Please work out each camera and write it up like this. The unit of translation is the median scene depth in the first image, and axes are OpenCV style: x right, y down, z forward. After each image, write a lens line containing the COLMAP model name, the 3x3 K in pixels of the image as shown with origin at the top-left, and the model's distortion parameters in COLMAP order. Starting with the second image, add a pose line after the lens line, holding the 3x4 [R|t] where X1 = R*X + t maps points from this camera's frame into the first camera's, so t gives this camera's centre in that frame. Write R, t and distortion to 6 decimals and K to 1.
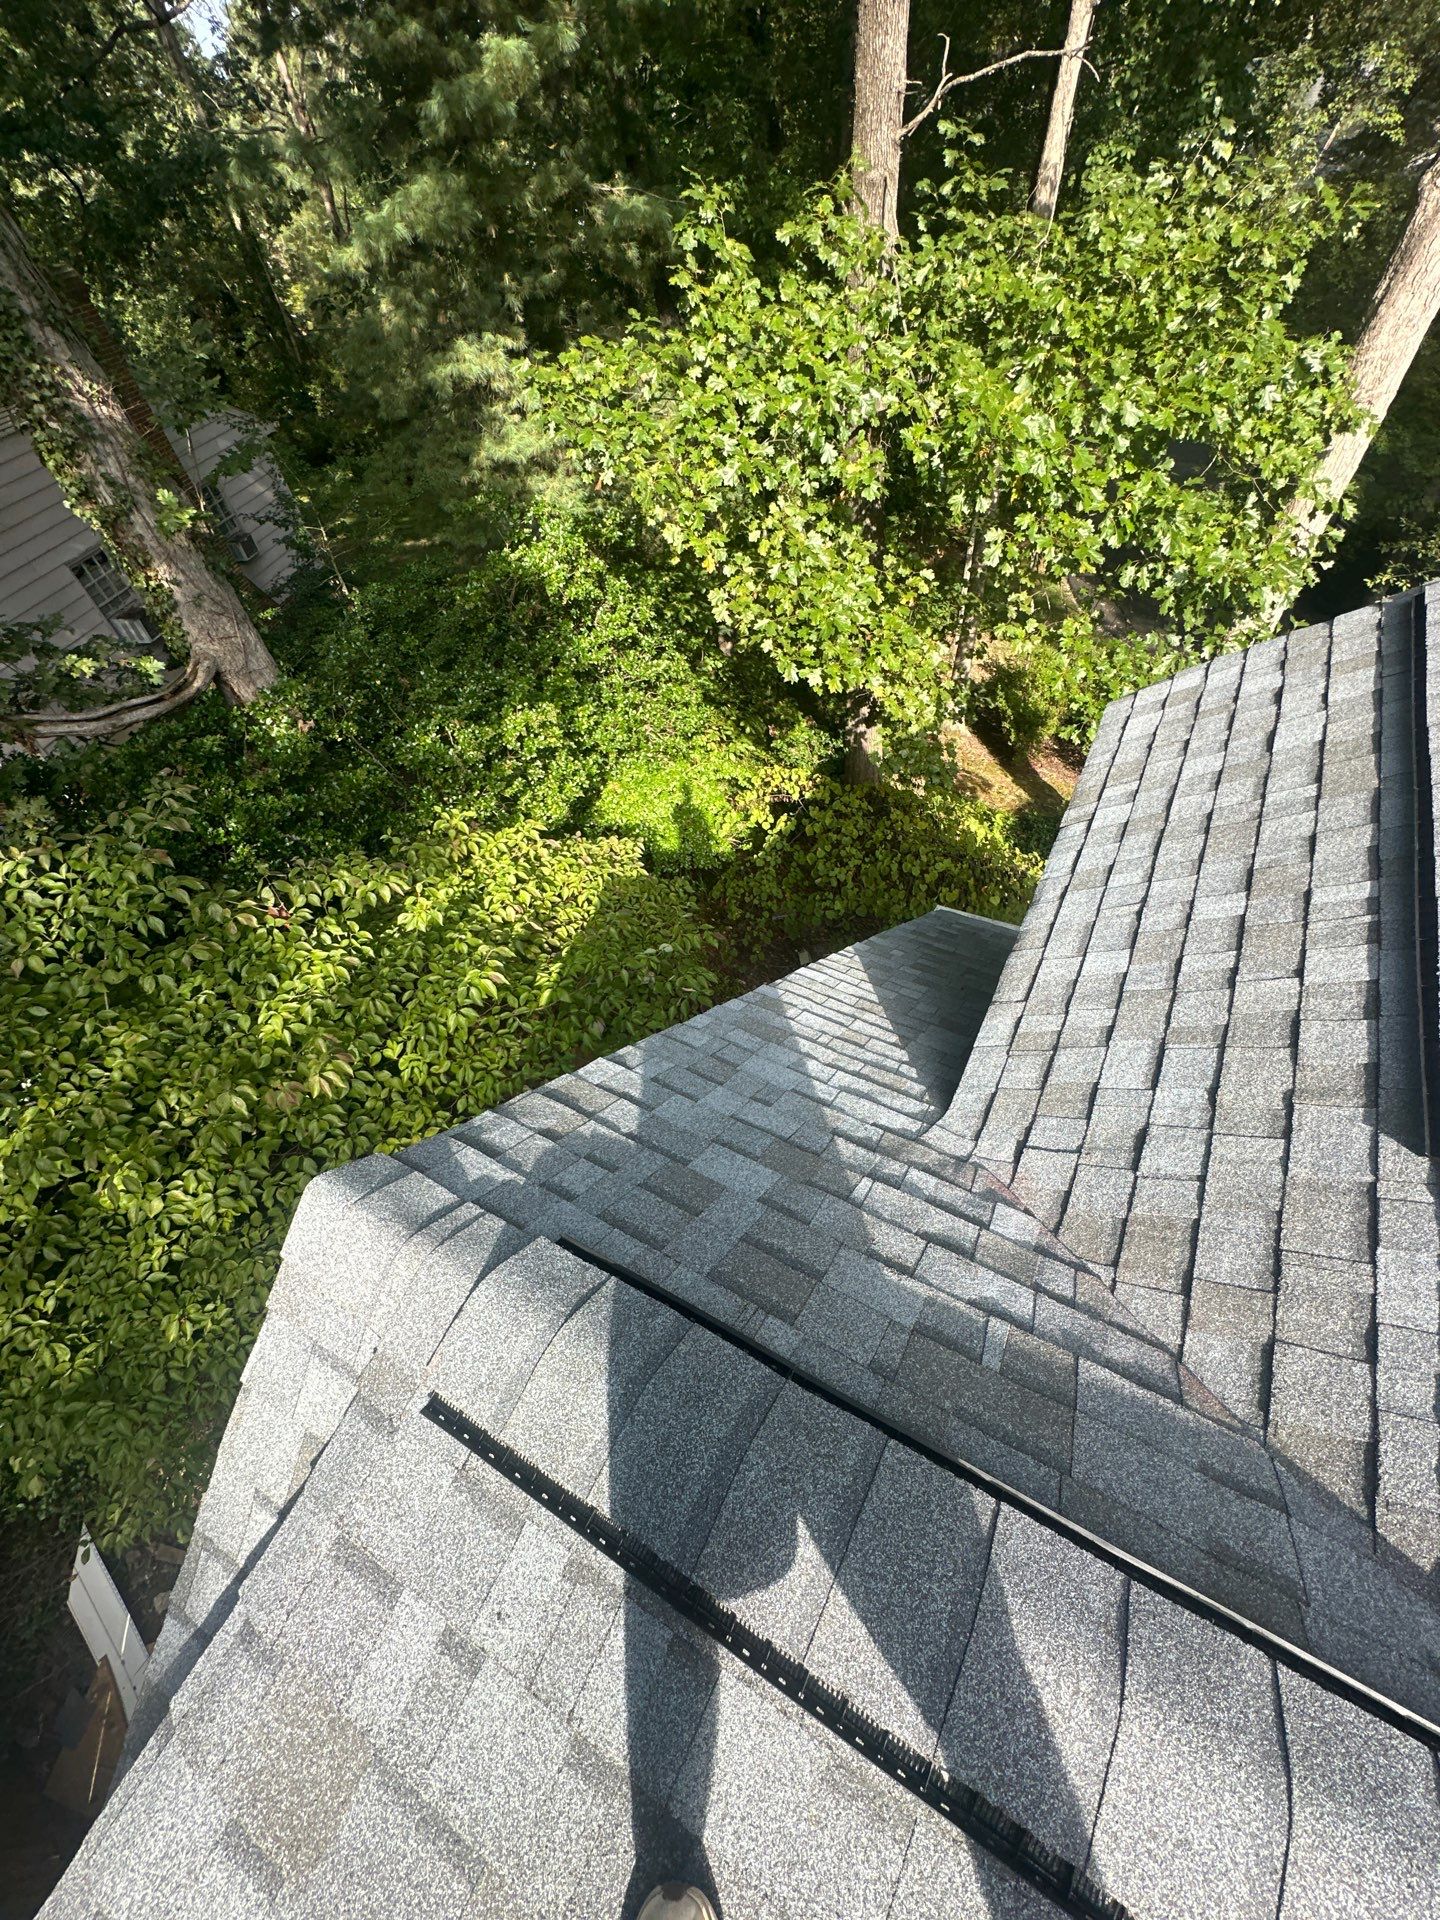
lens RADIAL K [[759.1, 0, 720.8], [0, 759.1, 954.6], [0, 0, 1]] dist [-0.003980, 0.000736]
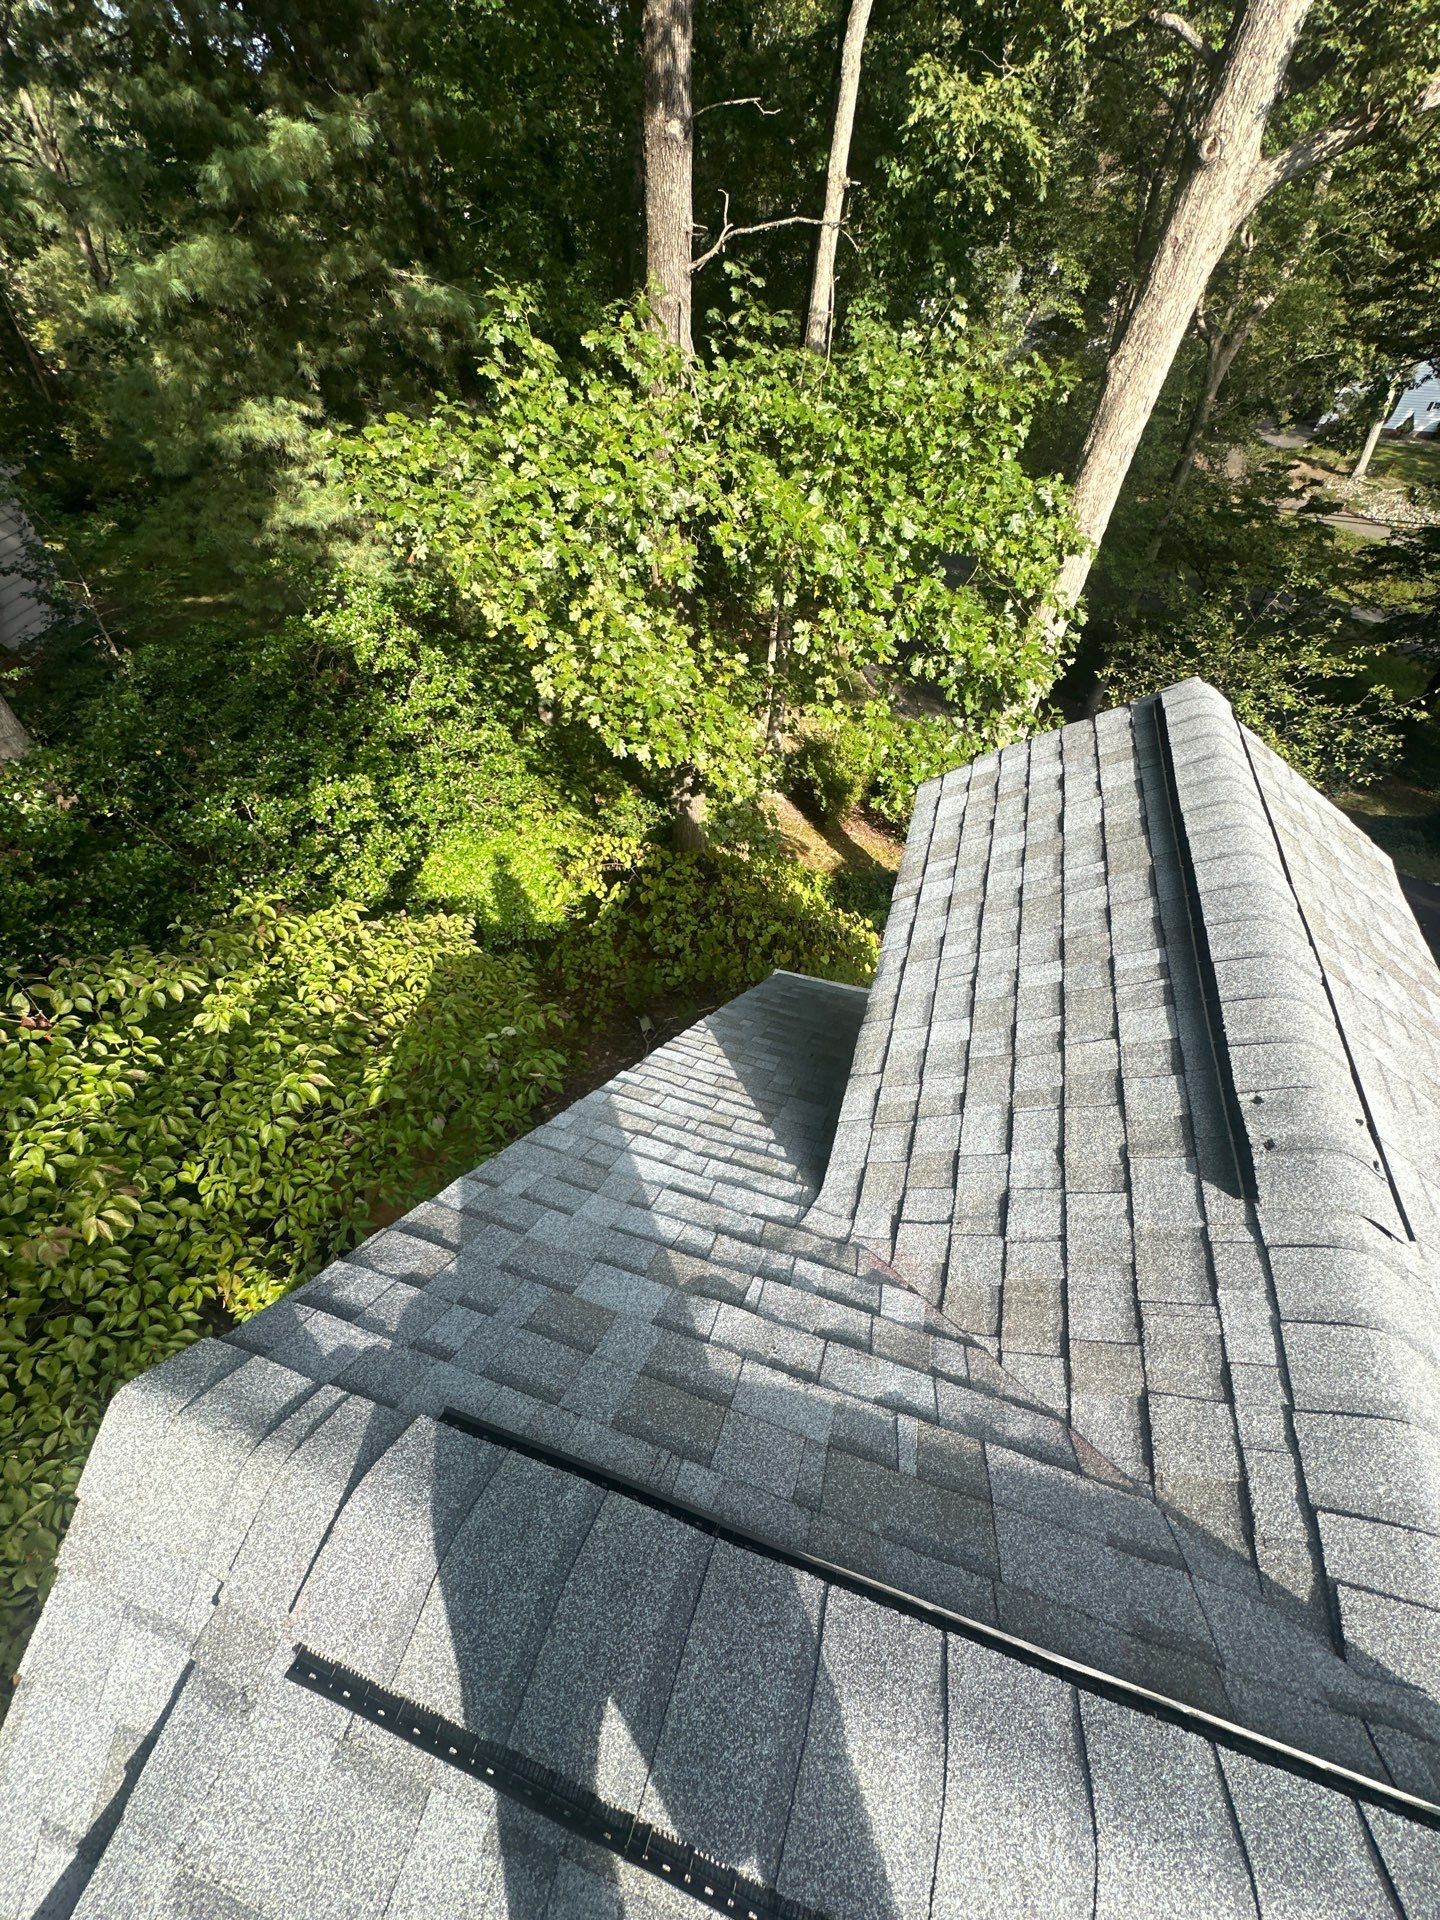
lens RADIAL K [[757.4, 0, 715.8], [0, 757.4, 956.4], [0, 0, 1]] dist [-0.003081, 0.000204]
pose [[0.975475, -0.050579, 0.214221, -0.012684], [0.066713, 0.995400, -0.068760, -0.014464], [-0.209757, 0.081365, 0.974362, 0.006620]]
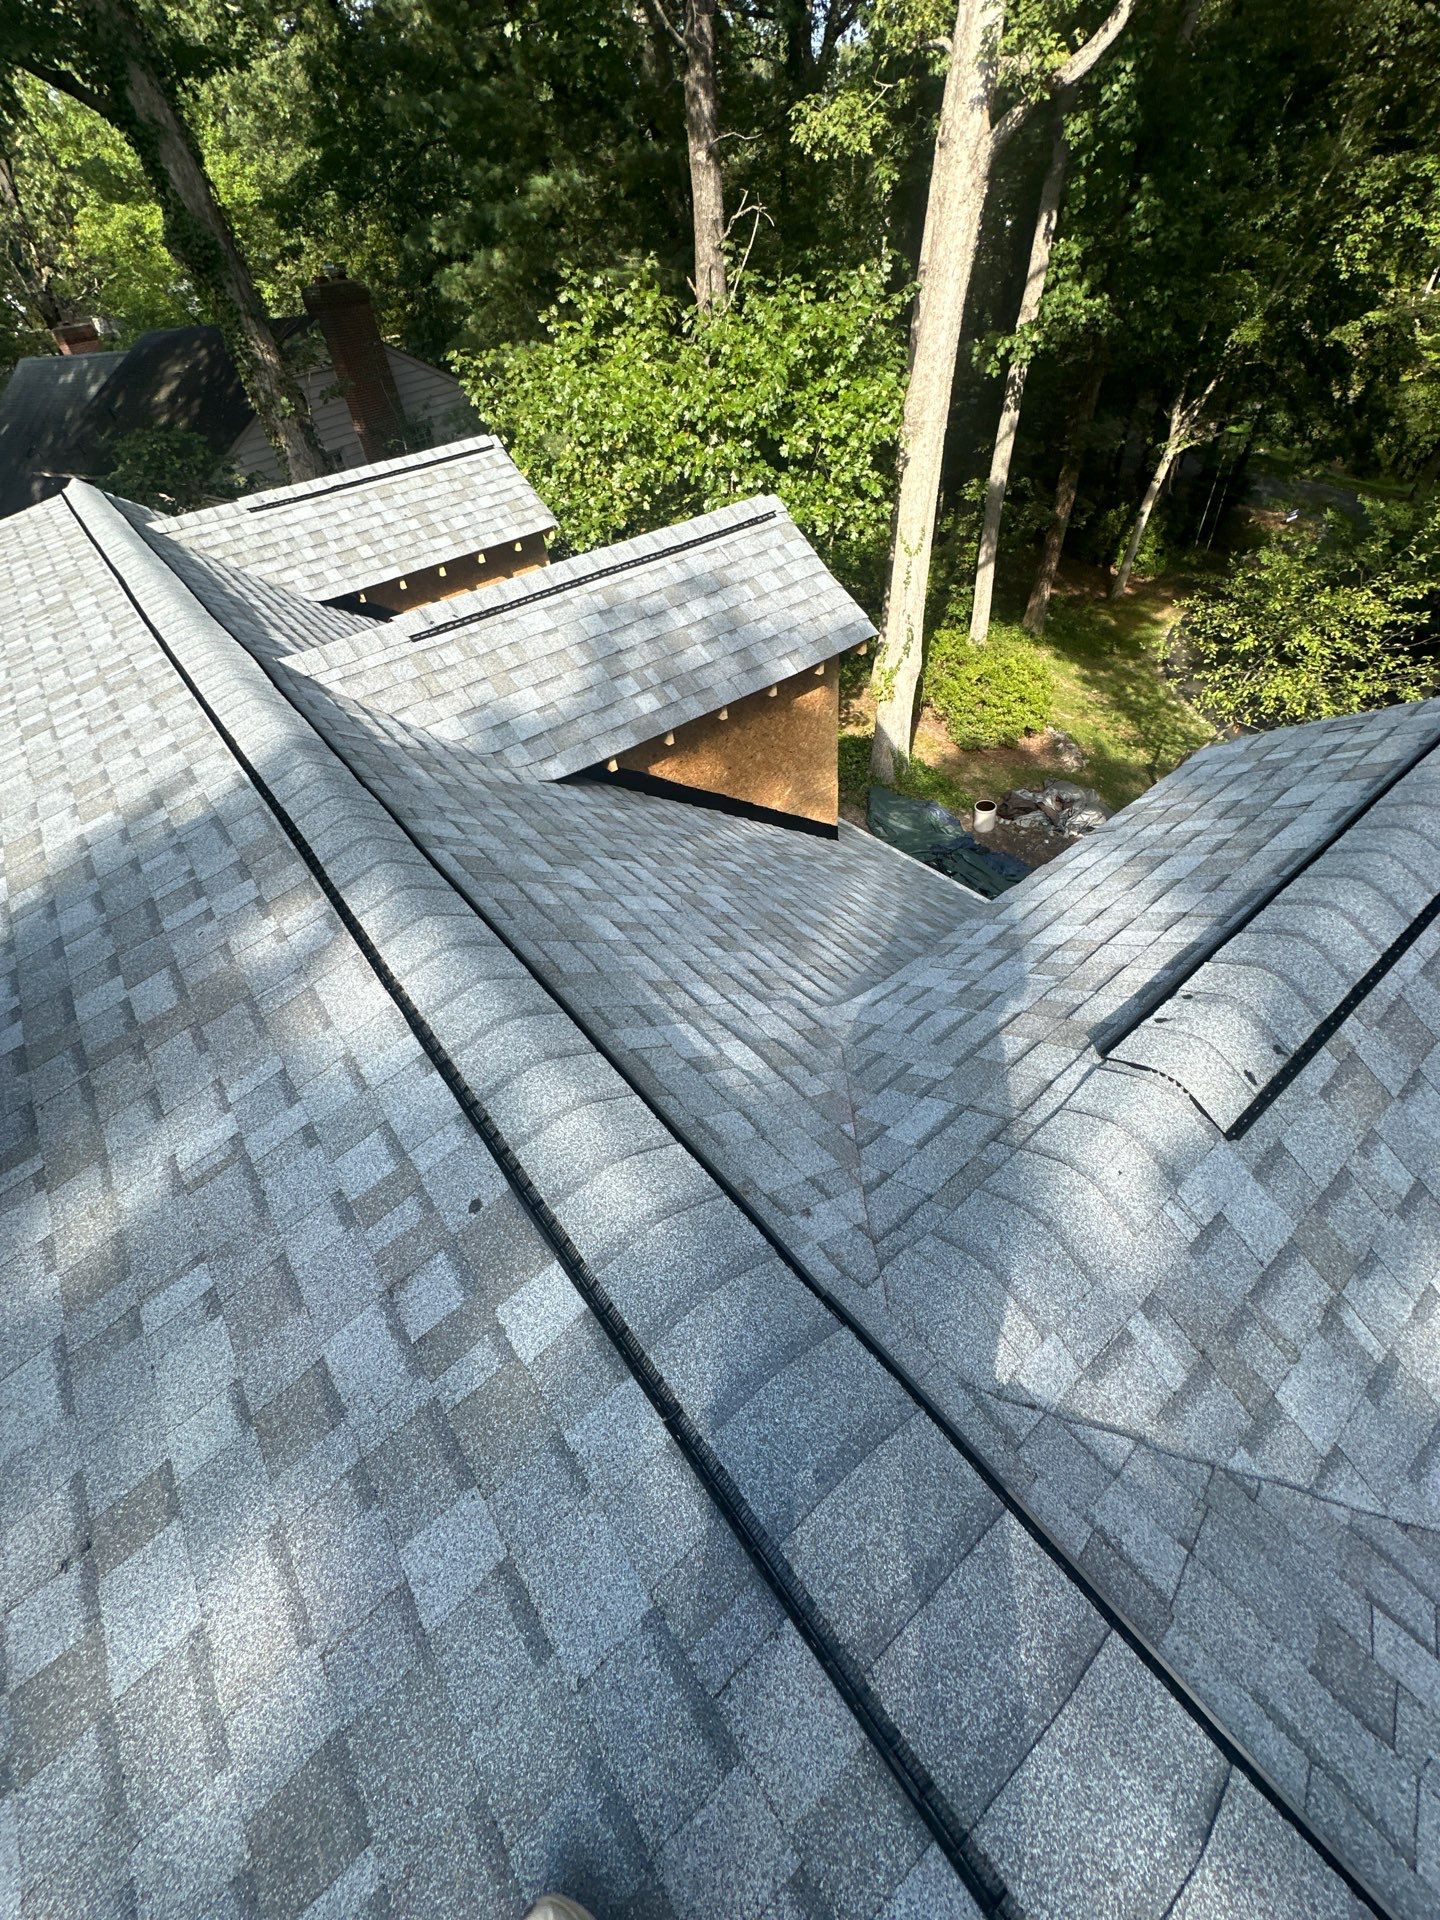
lens RADIAL K [[767.8, 0, 720.0], [0, 767.8, 960.0], [0, 0, 1]] dist [-0.001589, 0.000395]
pose [[0.923770, 0.288102, -0.252282, 1.224828], [-0.293696, 0.955764, 0.016051, 0.433141], [0.245747, 0.059267, 0.967521, -0.591448]]
